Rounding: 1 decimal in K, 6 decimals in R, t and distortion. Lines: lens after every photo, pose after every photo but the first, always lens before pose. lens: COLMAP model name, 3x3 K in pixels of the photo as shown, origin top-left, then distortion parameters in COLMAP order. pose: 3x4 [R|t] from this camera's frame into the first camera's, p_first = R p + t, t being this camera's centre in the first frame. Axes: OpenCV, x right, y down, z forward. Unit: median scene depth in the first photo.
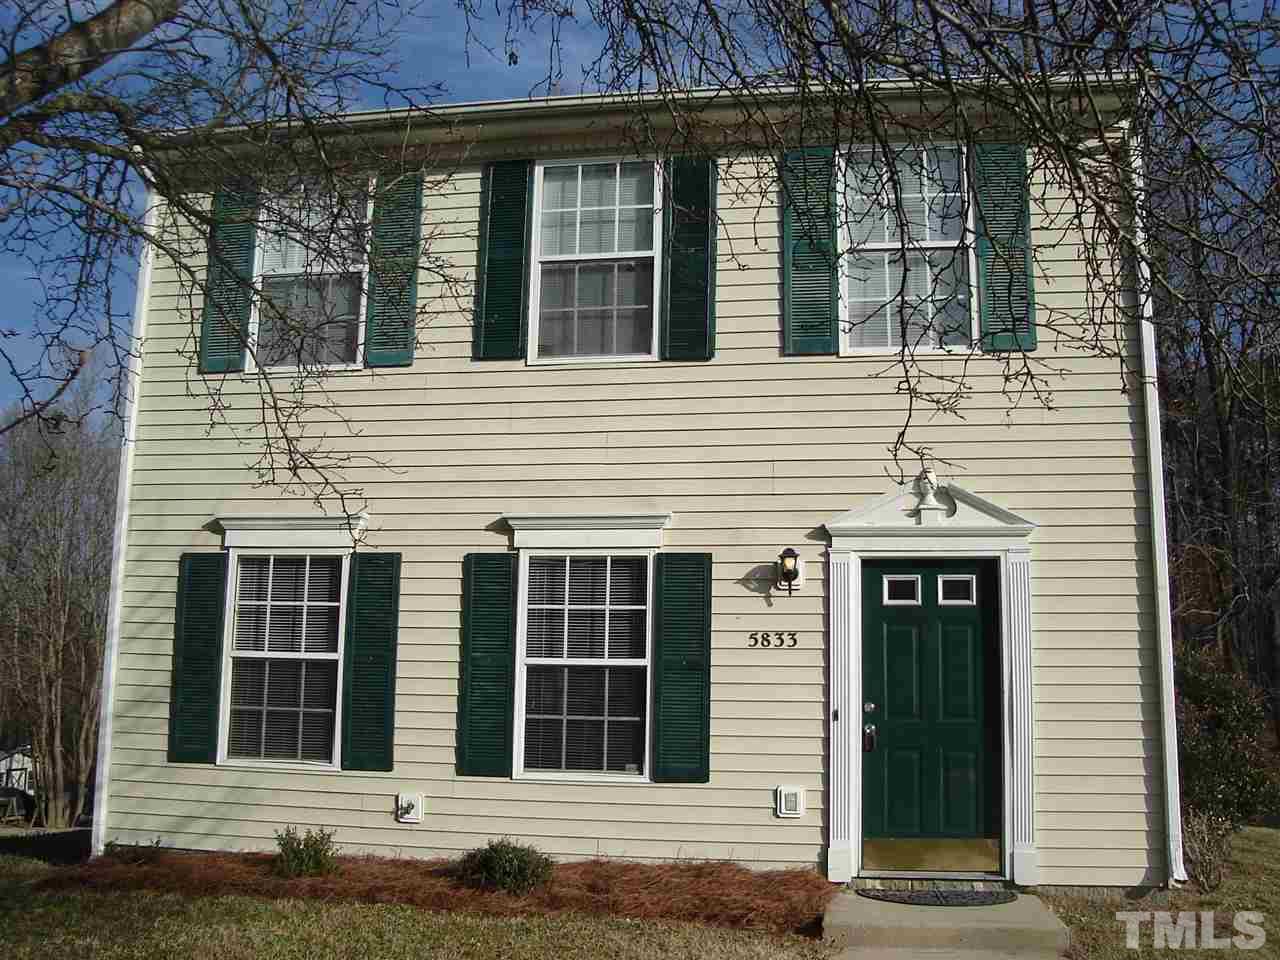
lens RADIAL K [[1241.4, 0, 643.1], [0, 1241.4, 501.7], [0, 0, 1]] dist [-0.171510, 0.106108]
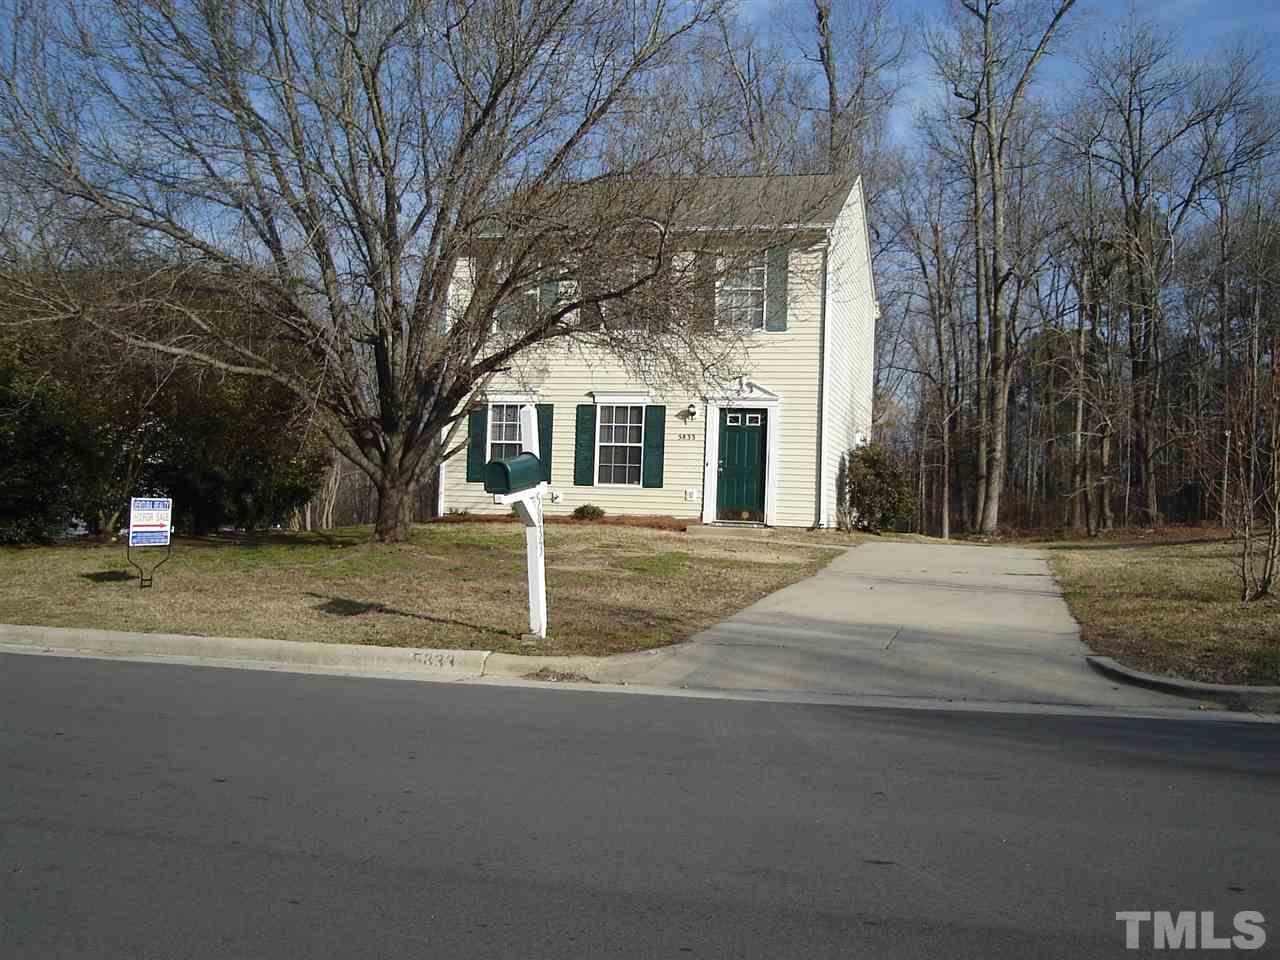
lens RADIAL K [[1241.4, 0, 643.1], [0, 1241.4, 501.7], [0, 0, 1]] dist [-0.171510, 0.106108]
pose [[0.992292, 0.015912, -0.122897, 0.342181], [0.002660, 0.988758, 0.149500, -0.155743], [0.123894, -0.148675, 0.981094, -1.706588]]
